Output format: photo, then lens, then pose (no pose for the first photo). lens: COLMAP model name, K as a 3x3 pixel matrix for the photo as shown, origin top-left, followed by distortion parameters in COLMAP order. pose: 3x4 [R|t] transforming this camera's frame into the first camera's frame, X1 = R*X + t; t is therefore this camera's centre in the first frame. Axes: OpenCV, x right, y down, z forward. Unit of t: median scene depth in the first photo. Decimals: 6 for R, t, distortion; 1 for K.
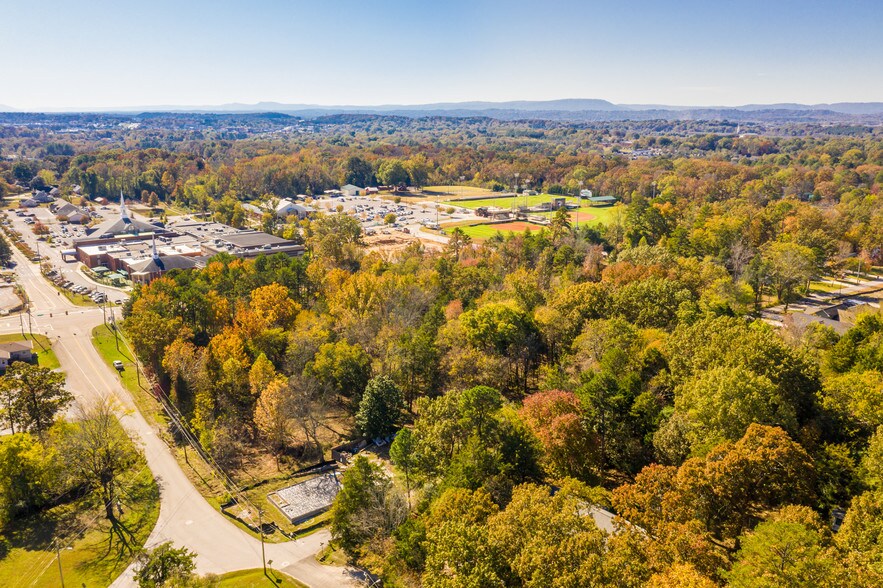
lens RADIAL K [[718.2, 0, 441.5], [0, 718.2, 294.0], [0, 0, 1]] dist [-0.008496, 0.002930]
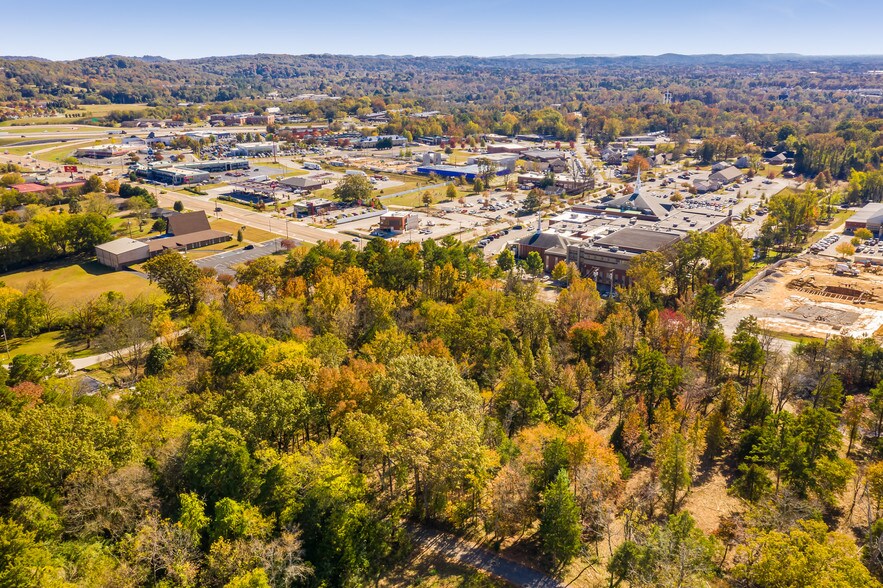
lens RADIAL K [[718.2, 0, 441.5], [0, 718.2, 294.0], [0, 0, 1]] dist [-0.008496, 0.002930]
pose [[0.251110, 0.294164, -0.922178, 0.352280], [-0.222222, 0.944777, 0.240862, -0.114209], [0.942105, 0.144445, 0.302612, 0.326573]]
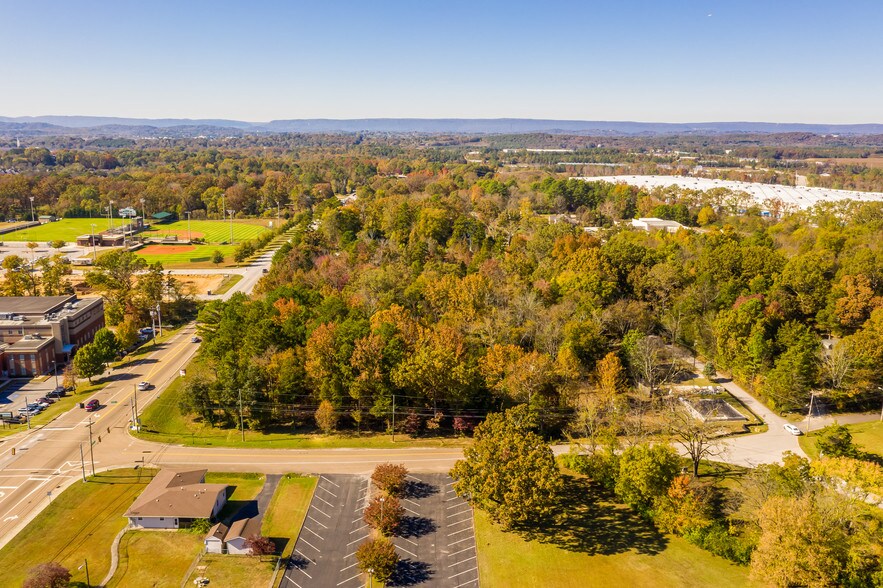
lens RADIAL K [[718.2, 0, 441.5], [0, 718.2, 294.0], [0, 0, 1]] dist [-0.008496, 0.002930]
pose [[0.517292, -0.184669, 0.835647, -0.410432], [0.198395, 0.975718, 0.092811, -0.043933], [-0.832496, 0.117778, 0.541368, 0.171722]]
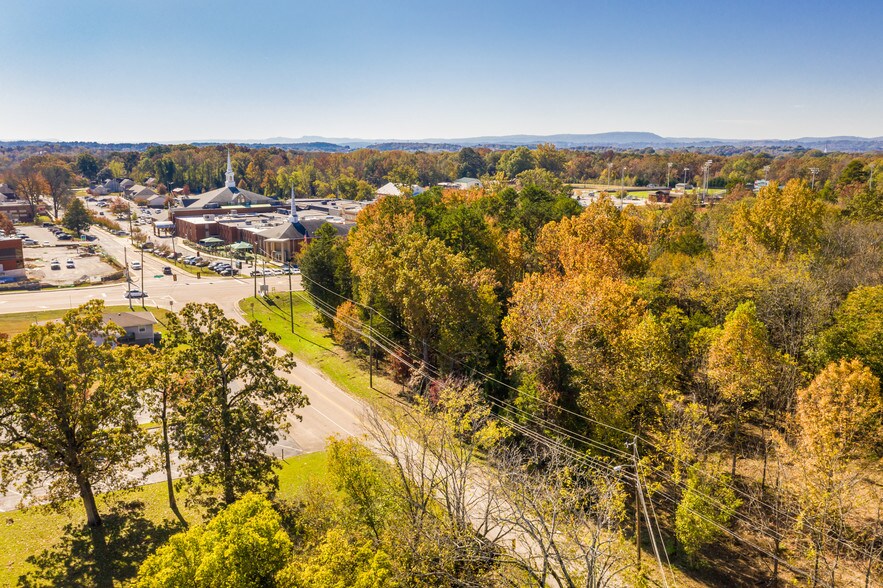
lens RADIAL K [[718.2, 0, 441.5], [0, 718.2, 294.0], [0, 0, 1]] dist [-0.008496, 0.002930]
pose [[0.998783, 0.012805, -0.047625, -0.130844], [-0.015164, 0.998659, -0.049505, 0.032188], [0.046927, 0.050167, 0.997638, 0.181161]]
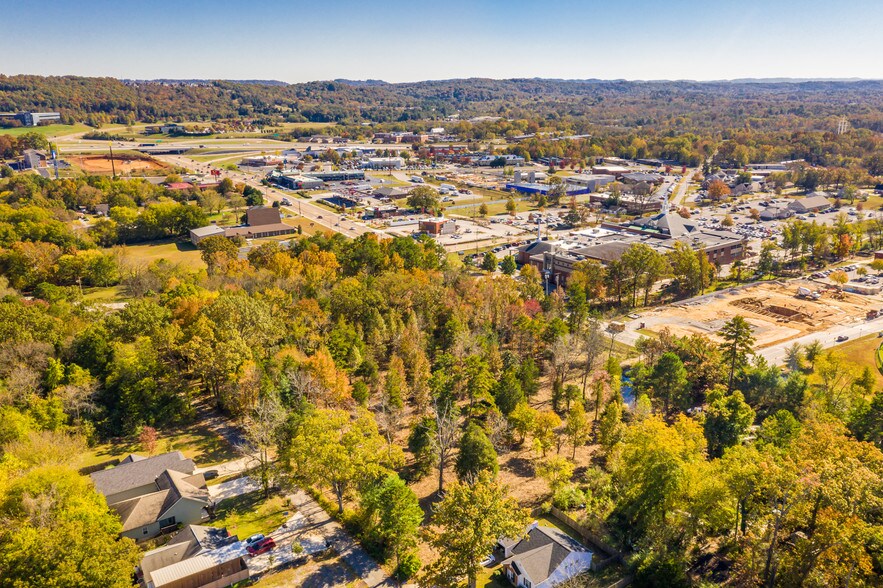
lens RADIAL K [[718.2, 0, 441.5], [0, 718.2, 294.0], [0, 0, 1]] dist [-0.008496, 0.002930]
pose [[-0.039922, 0.275056, -0.960599, 0.469872], [-0.232630, 0.932389, 0.276647, -0.157419], [0.971746, 0.234509, 0.026764, 0.495277]]
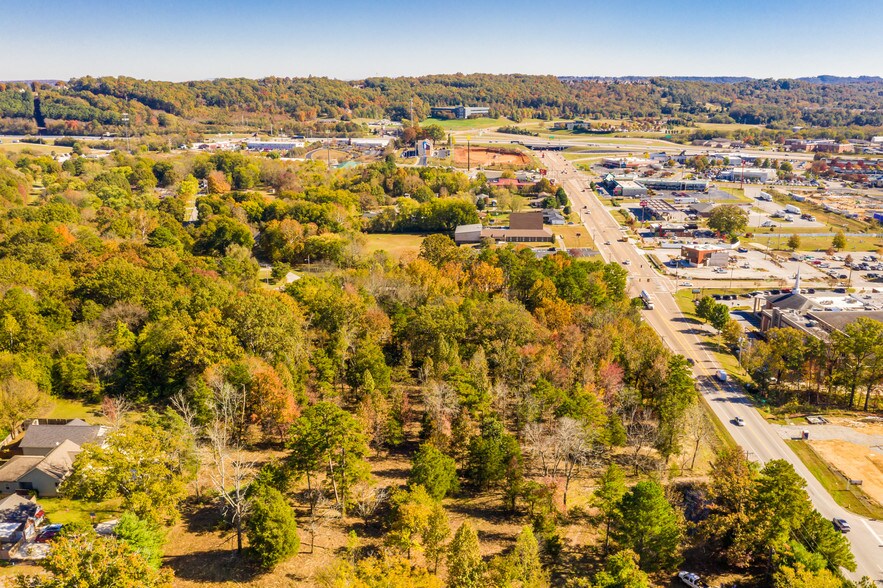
lens RADIAL K [[718.2, 0, 441.5], [0, 718.2, 294.0], [0, 0, 1]] dist [-0.008496, 0.002930]
pose [[-0.621596, 0.218297, -0.752306, 0.343839], [-0.184445, 0.892596, 0.411403, -0.205253], [0.761313, 0.394486, -0.514571, 0.672496]]
